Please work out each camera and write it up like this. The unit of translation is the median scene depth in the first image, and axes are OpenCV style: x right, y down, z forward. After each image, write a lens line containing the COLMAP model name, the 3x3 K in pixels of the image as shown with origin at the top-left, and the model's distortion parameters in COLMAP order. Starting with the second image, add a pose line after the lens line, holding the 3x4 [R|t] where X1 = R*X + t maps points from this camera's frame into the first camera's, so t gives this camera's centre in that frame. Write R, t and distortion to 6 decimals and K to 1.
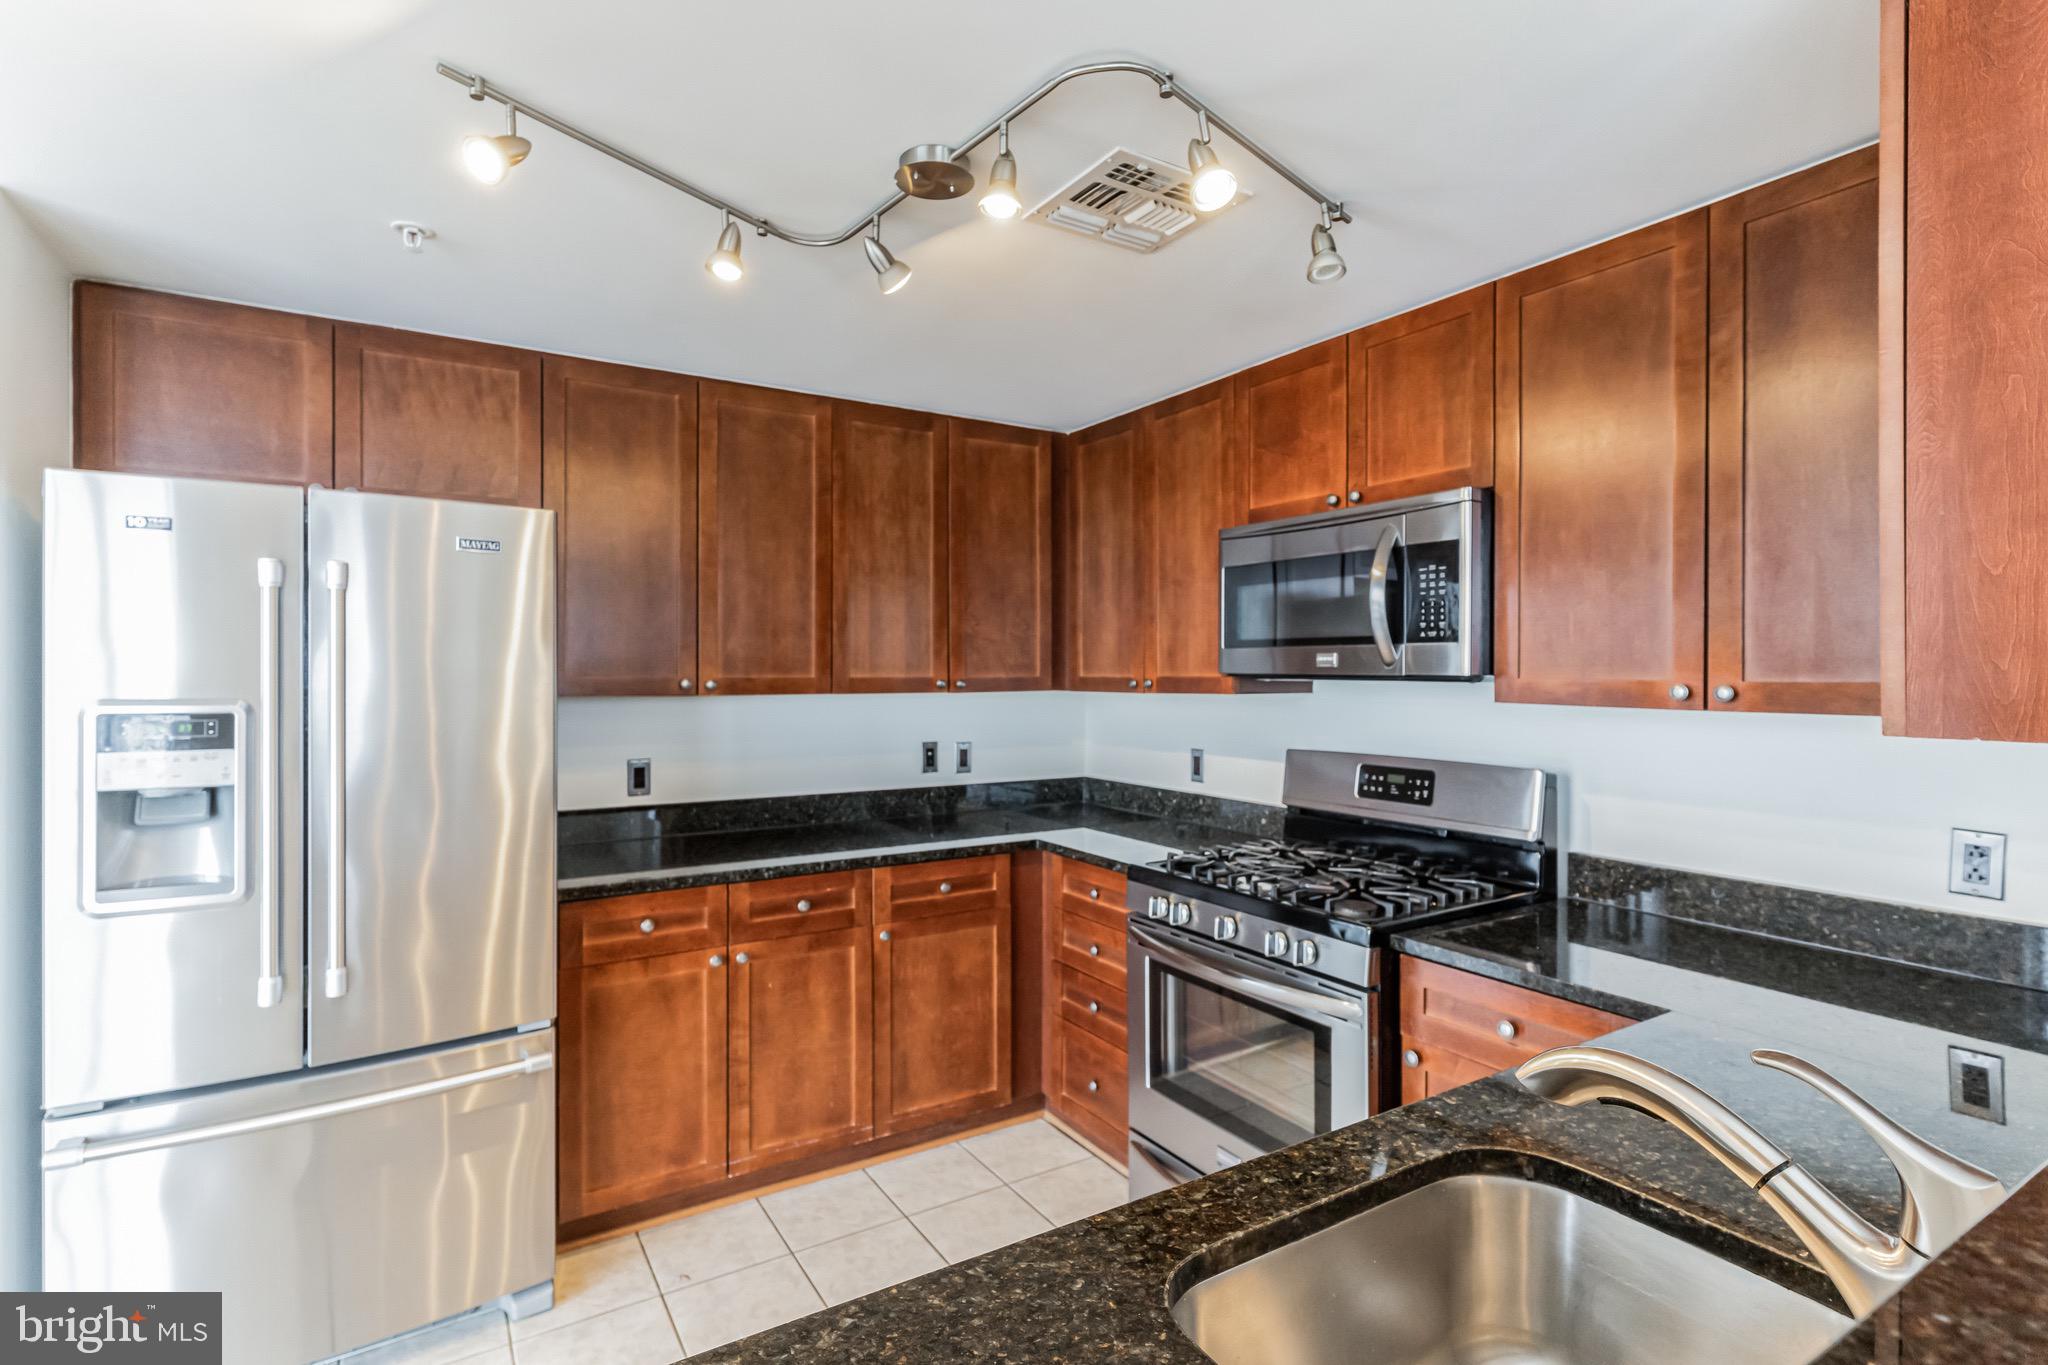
lens RADIAL K [[985.3, 0, 1025.4], [0, 985.3, 674.7], [0, 0, 1]] dist [0.000274, -0.000004]
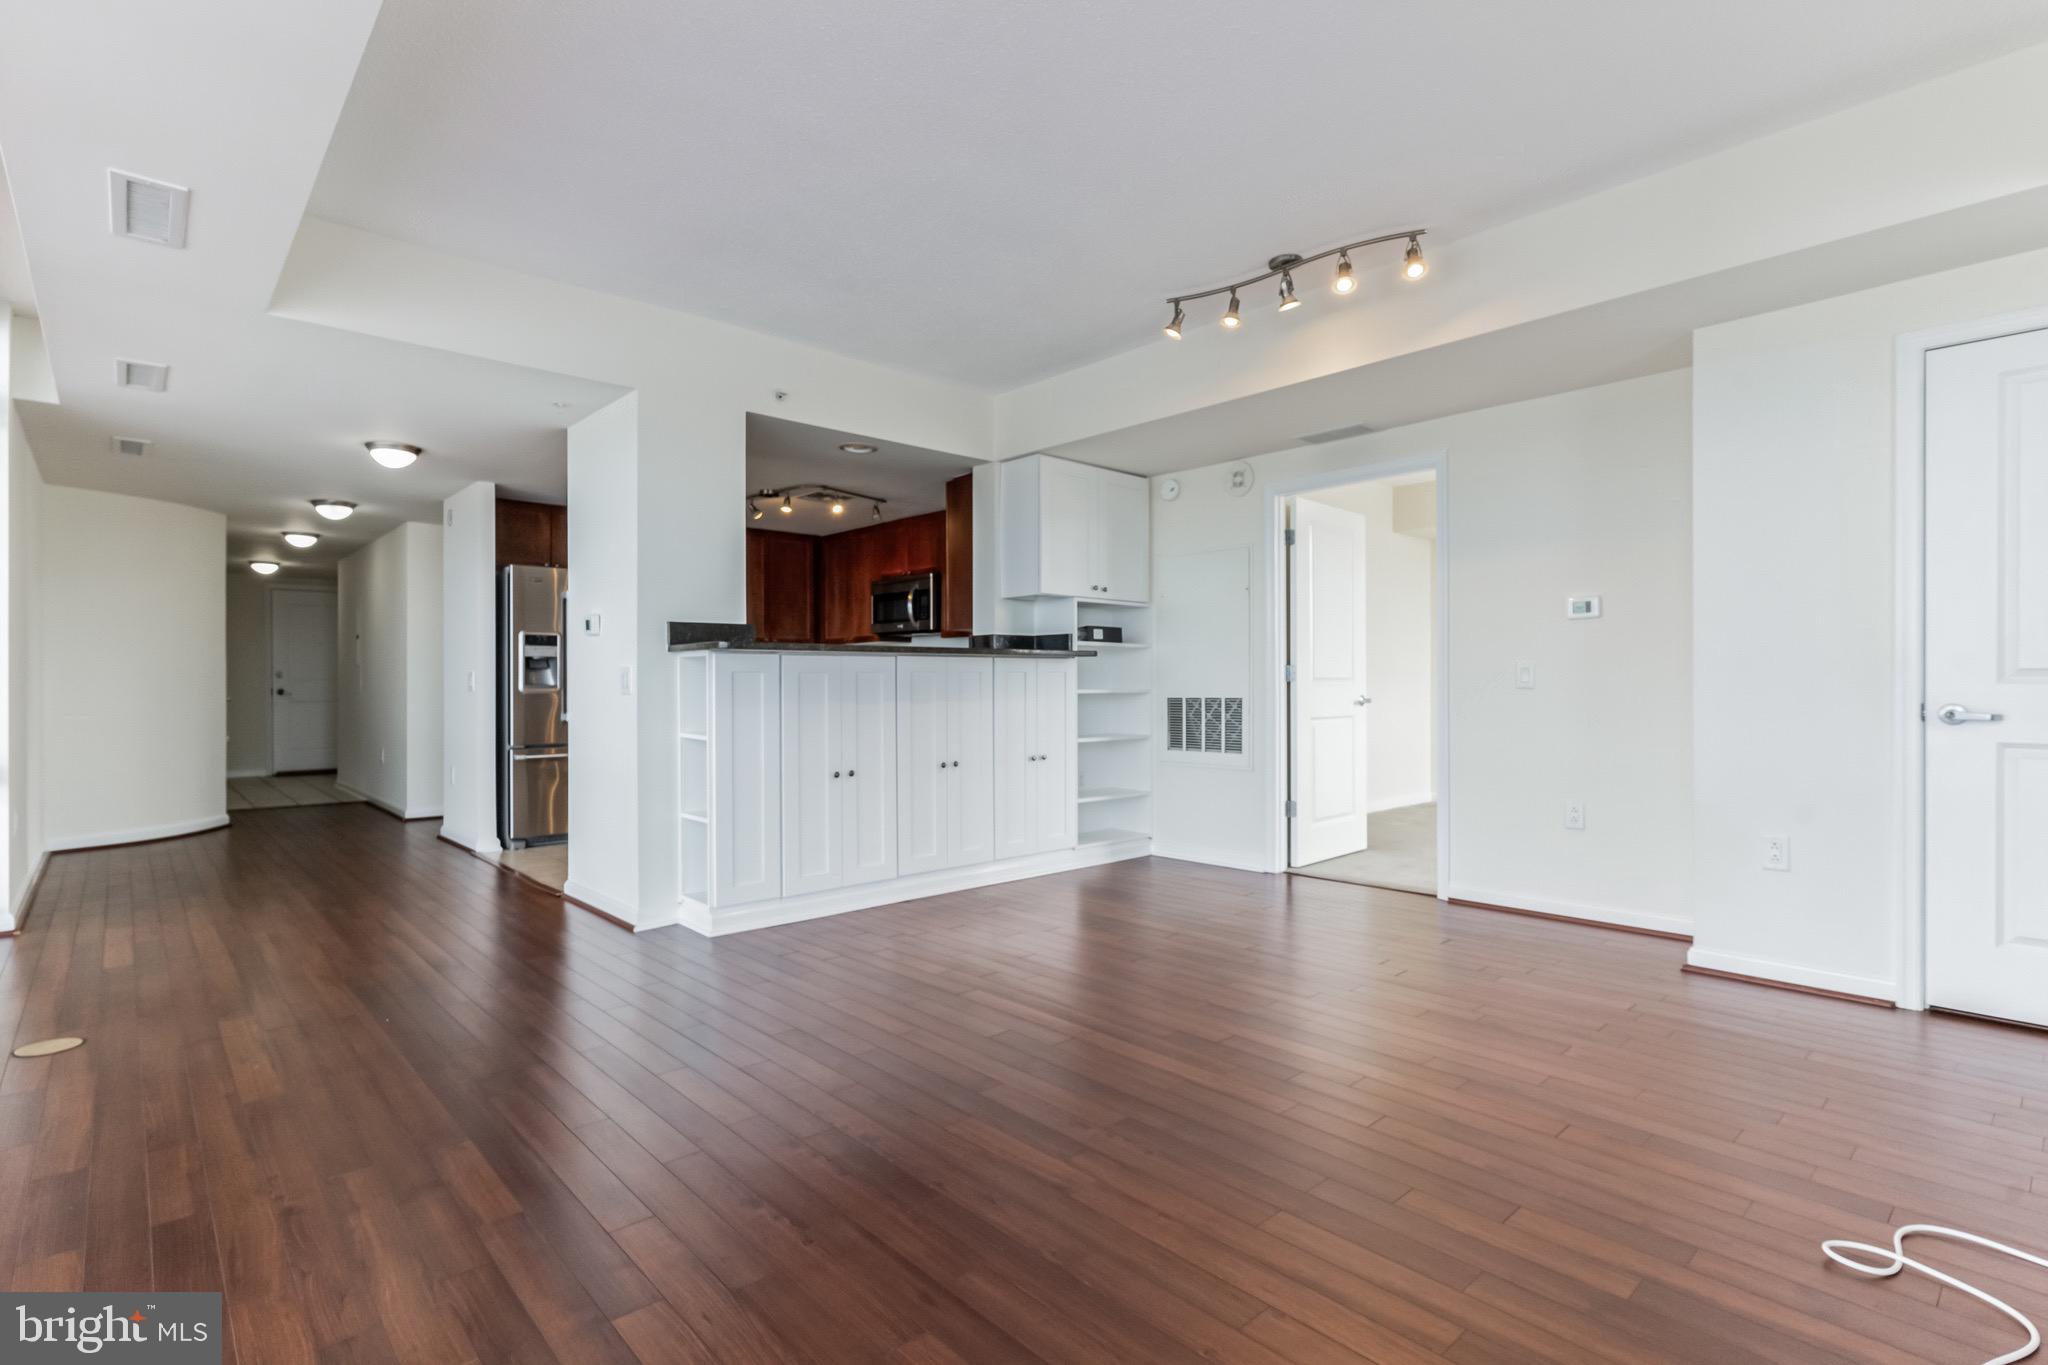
lens RADIAL K [[985.3, 0, 1023.0], [0, 985.3, 687.5], [0, 0, 1]] dist [0.000274, -0.000004]
pose [[0.981961, -0.004776, 0.189024, 0.080669], [0.005481, 0.999980, -0.003203, 0.144368], [-0.189005, 0.004181, 0.981967, -1.603797]]
